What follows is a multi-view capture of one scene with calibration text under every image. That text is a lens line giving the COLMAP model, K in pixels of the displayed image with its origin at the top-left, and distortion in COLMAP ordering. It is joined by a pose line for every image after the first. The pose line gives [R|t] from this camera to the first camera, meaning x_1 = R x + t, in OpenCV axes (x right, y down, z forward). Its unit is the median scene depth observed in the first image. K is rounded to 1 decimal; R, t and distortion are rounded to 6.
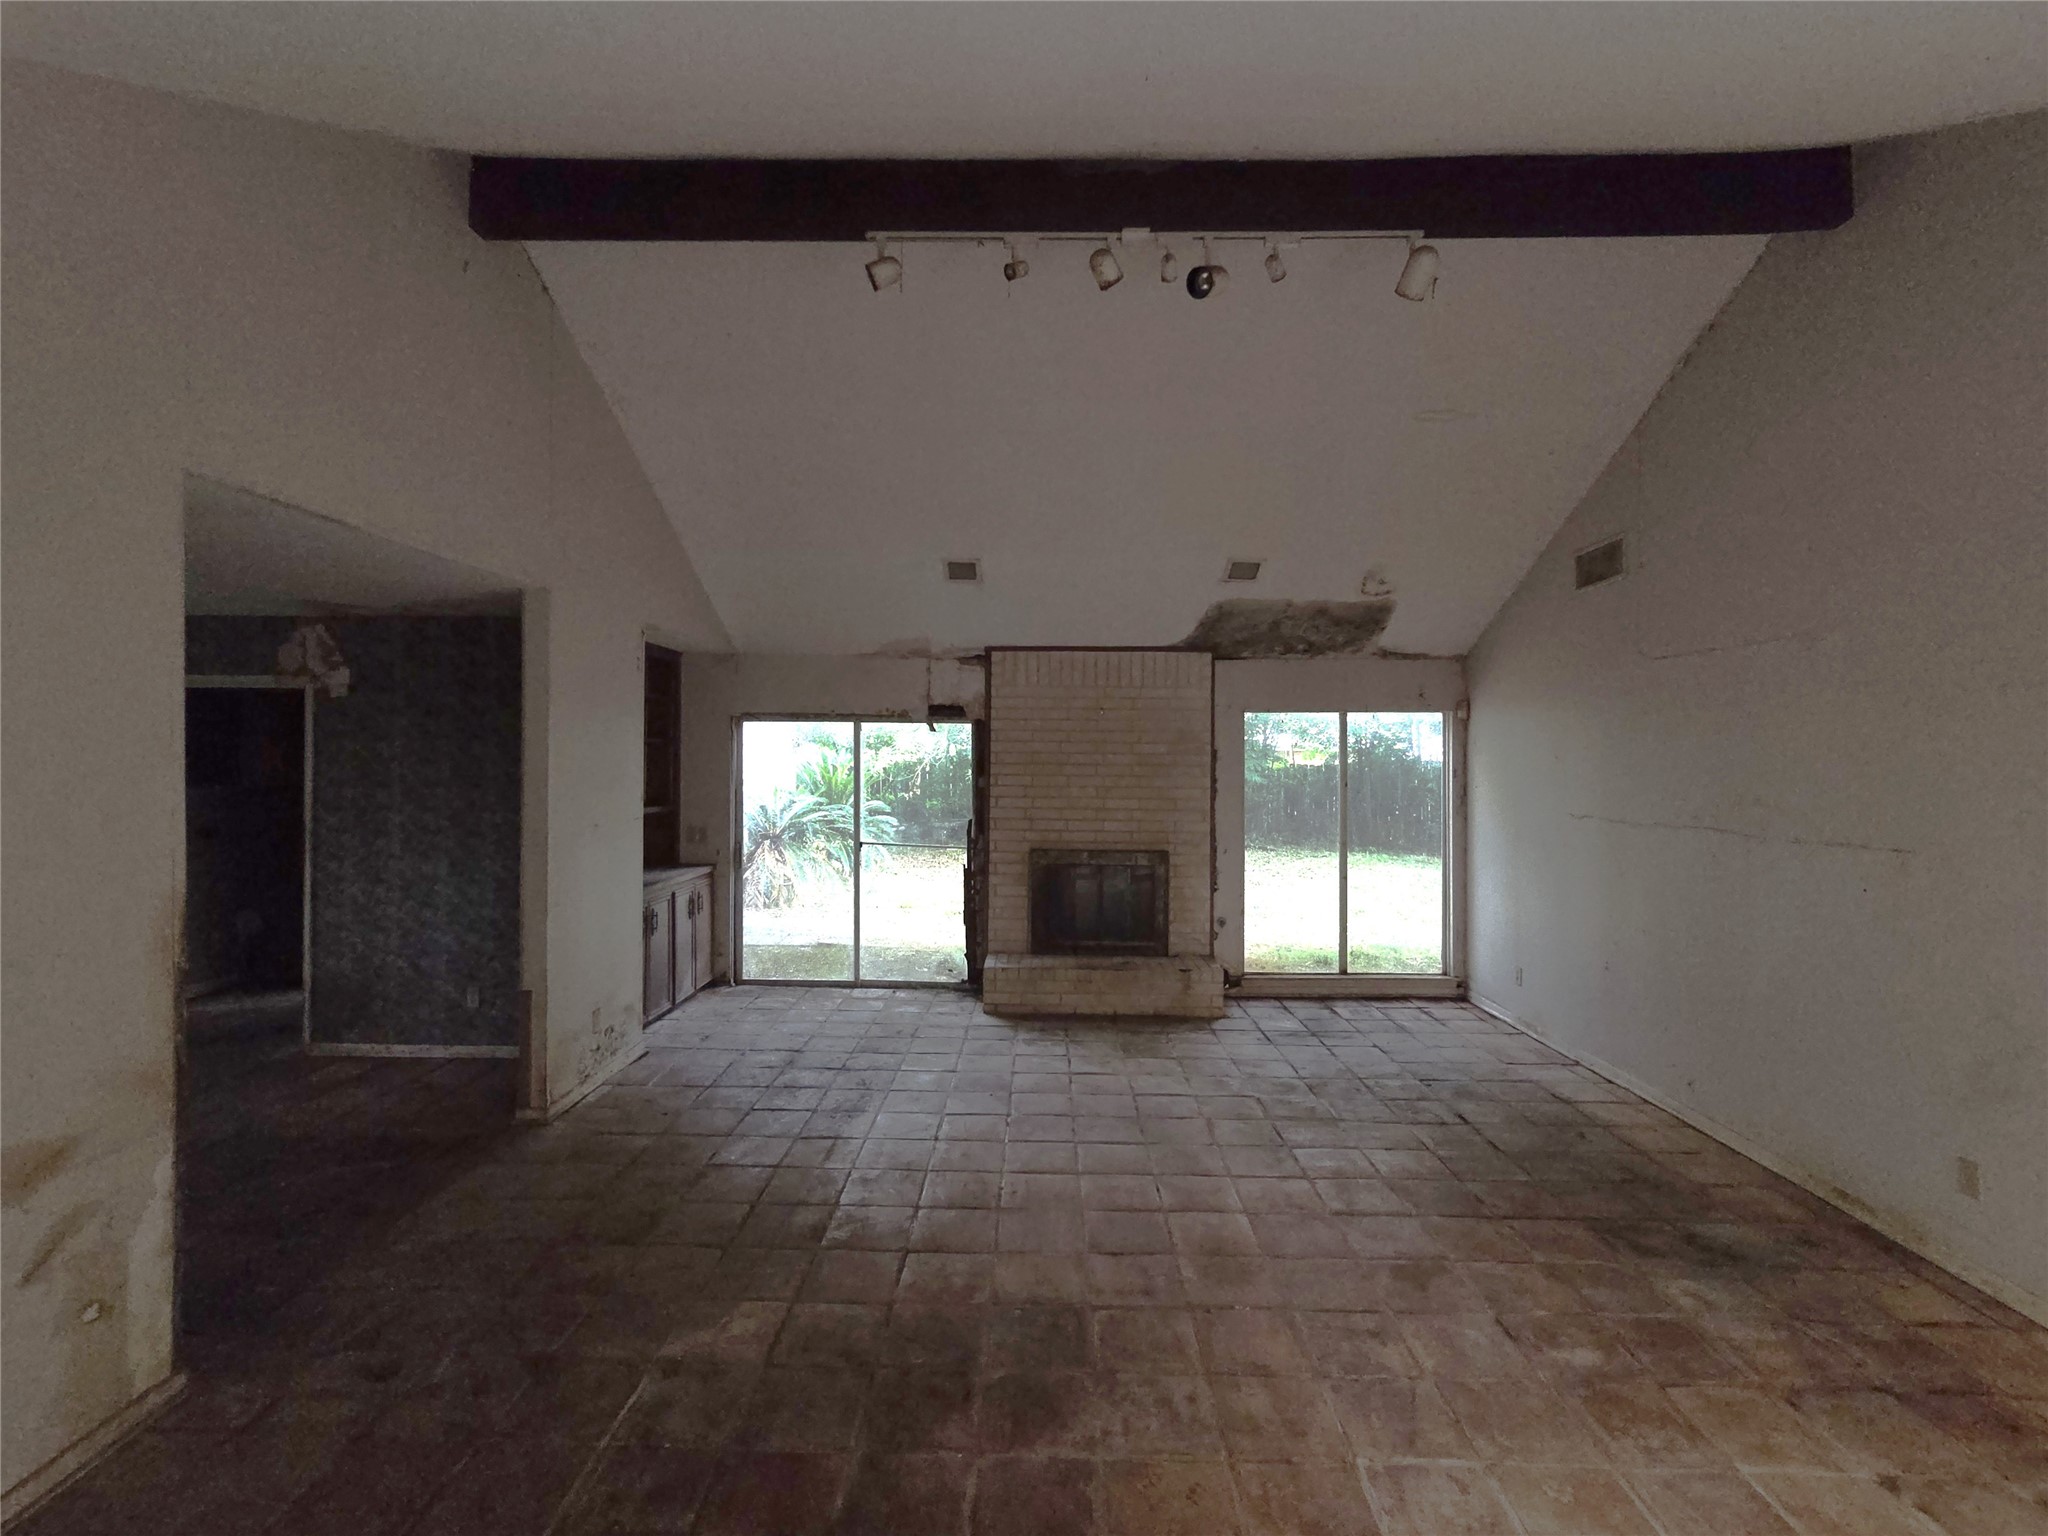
lens RADIAL K [[953.3, 0, 1022.4], [0, 953.3, 749.9], [0, 0, 1]] dist [-0.000337, 0.002993]
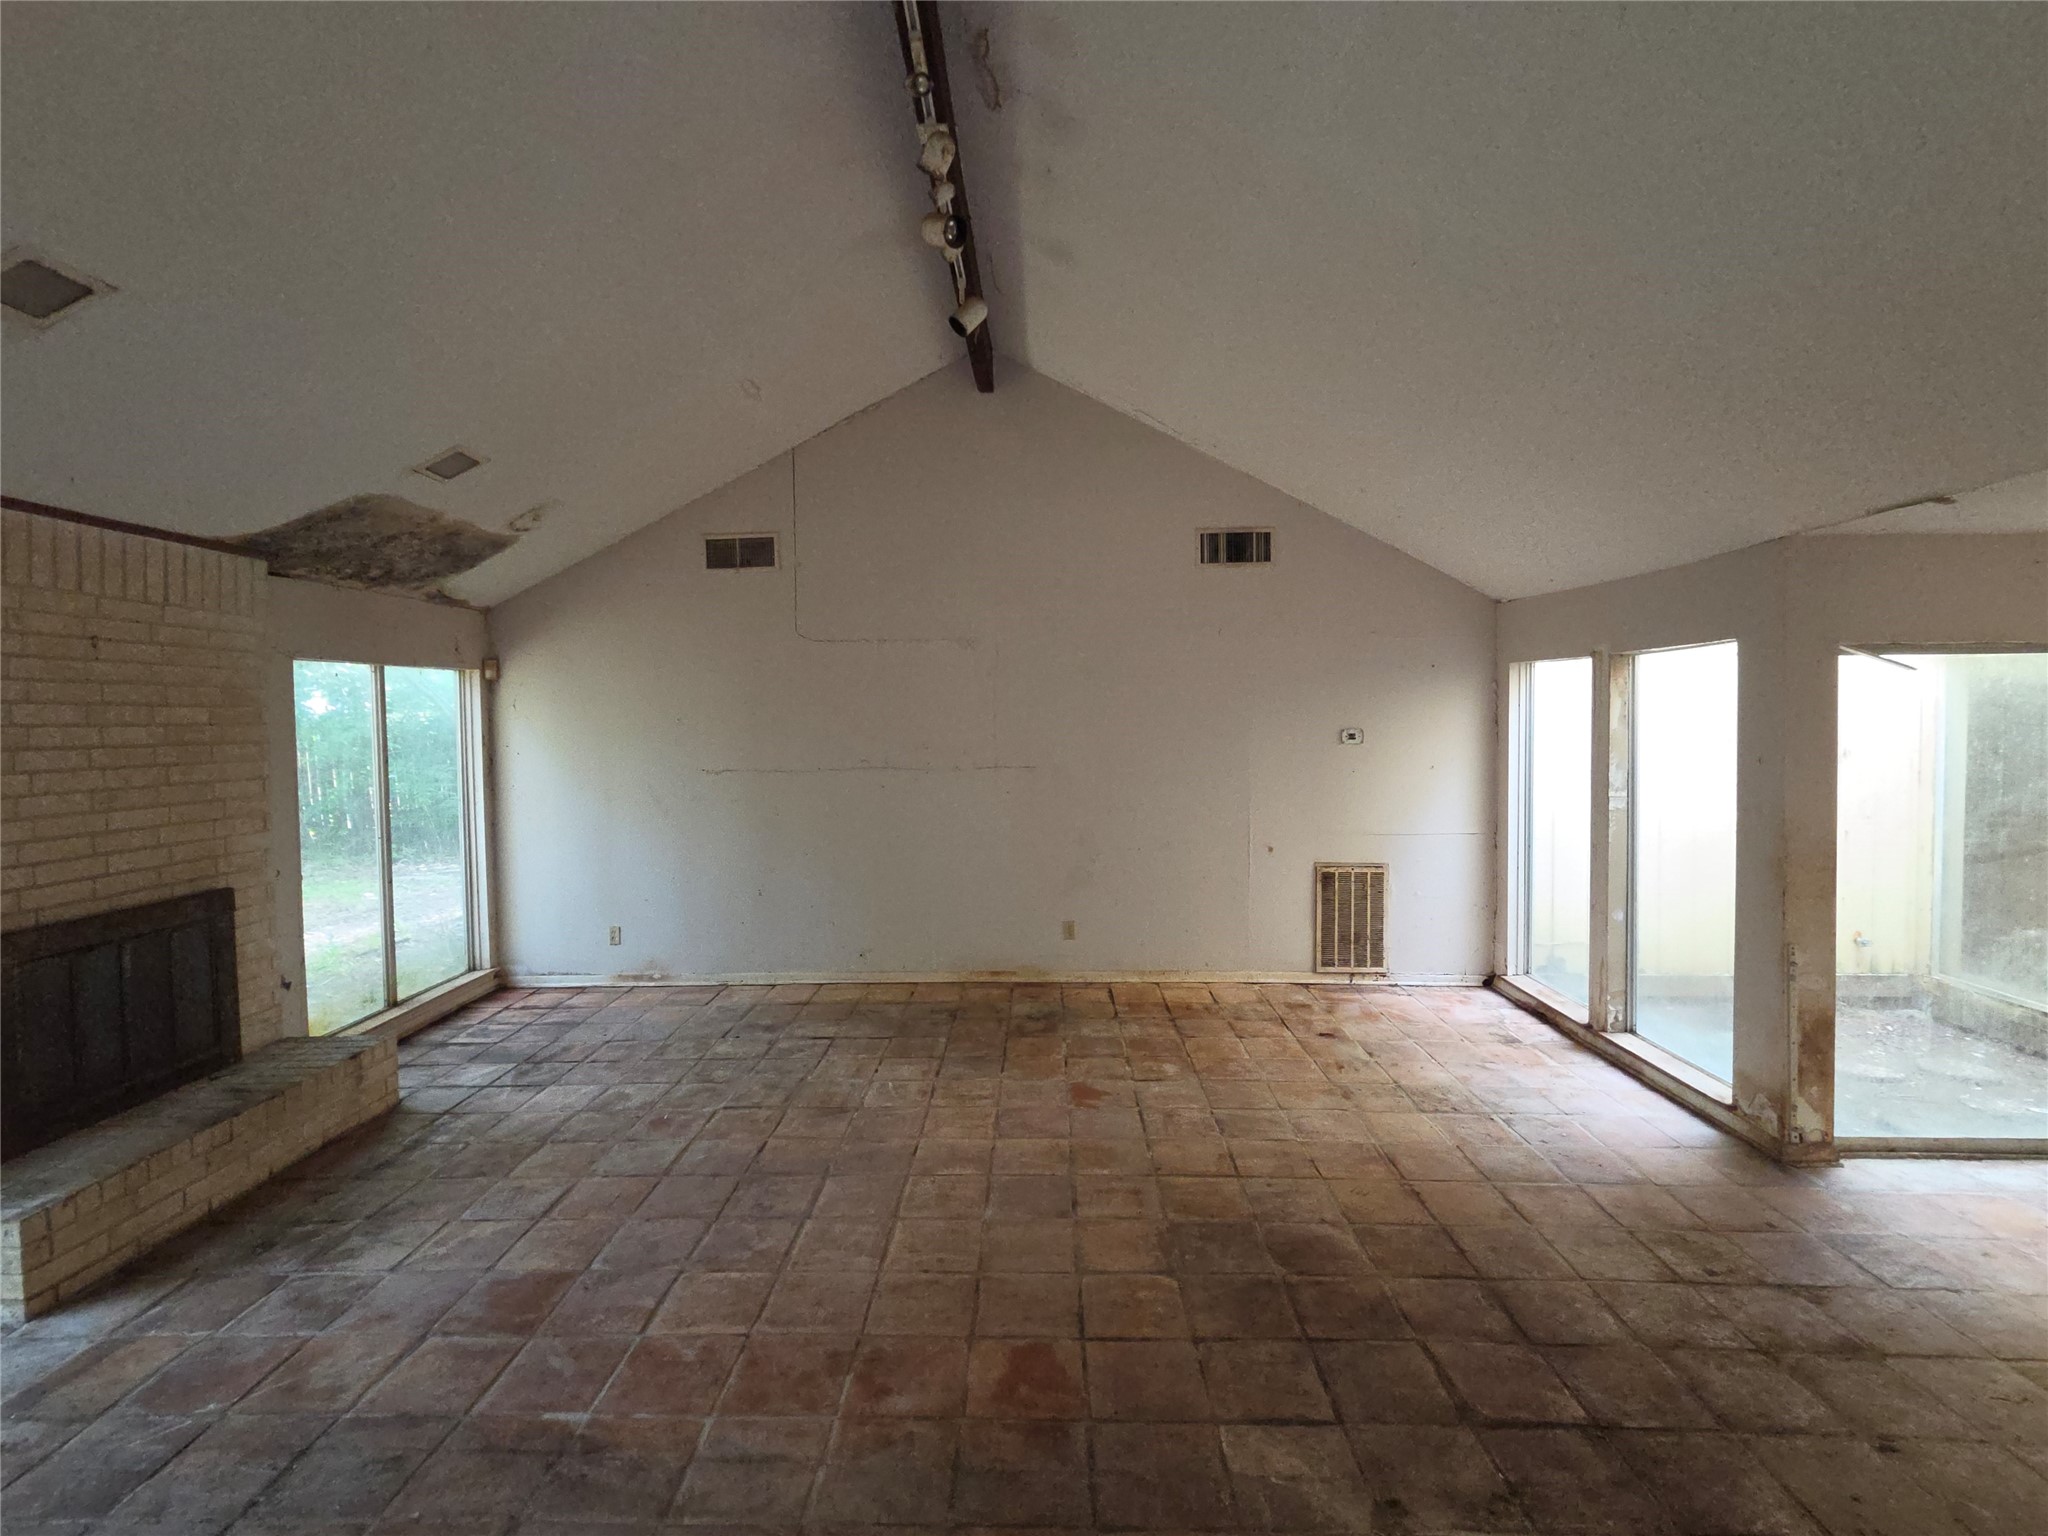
lens RADIAL K [[953.3, 0, 1026.5], [0, 953.3, 754.3], [0, 0, 1]] dist [-0.000337, 0.002993]
pose [[-0.001791, -0.048949, 0.998800, -0.489418], [0.003641, 0.998794, 0.048955, -0.004530], [-0.999992, 0.003725, -0.001611, 0.564899]]
